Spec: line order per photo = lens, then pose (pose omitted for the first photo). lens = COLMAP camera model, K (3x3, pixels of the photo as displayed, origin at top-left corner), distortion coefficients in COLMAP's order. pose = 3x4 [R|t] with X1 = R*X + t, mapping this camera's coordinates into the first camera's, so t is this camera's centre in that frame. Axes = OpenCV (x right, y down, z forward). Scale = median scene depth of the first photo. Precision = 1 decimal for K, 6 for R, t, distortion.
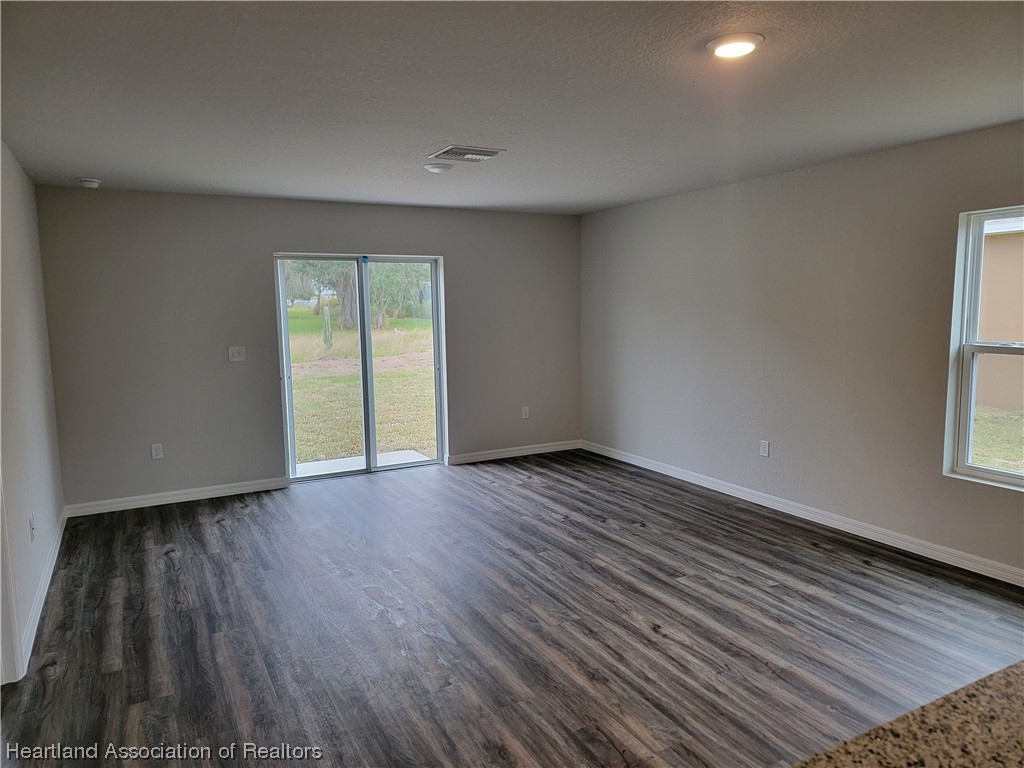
lens RADIAL K [[722.7, 0, 519.3], [0, 722.7, 382.1], [0, 0, 1]] dist [0.058960, -0.021783]
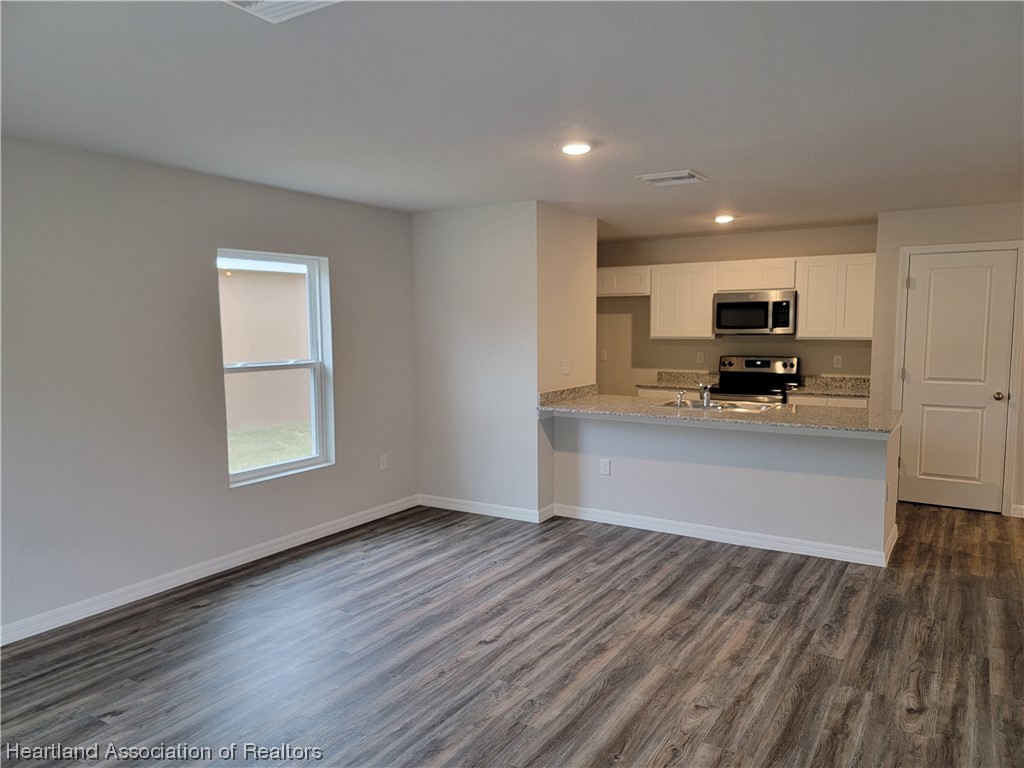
lens RADIAL K [[722.7, 0, 528.7], [0, 722.7, 390.1], [0, 0, 1]] dist [0.058960, -0.021783]
pose [[-0.515630, -0.059954, 0.854711, -0.667094], [0.107315, 0.985175, 0.133846, -0.132136], [-0.850064, 0.160738, -0.501552, 1.365479]]
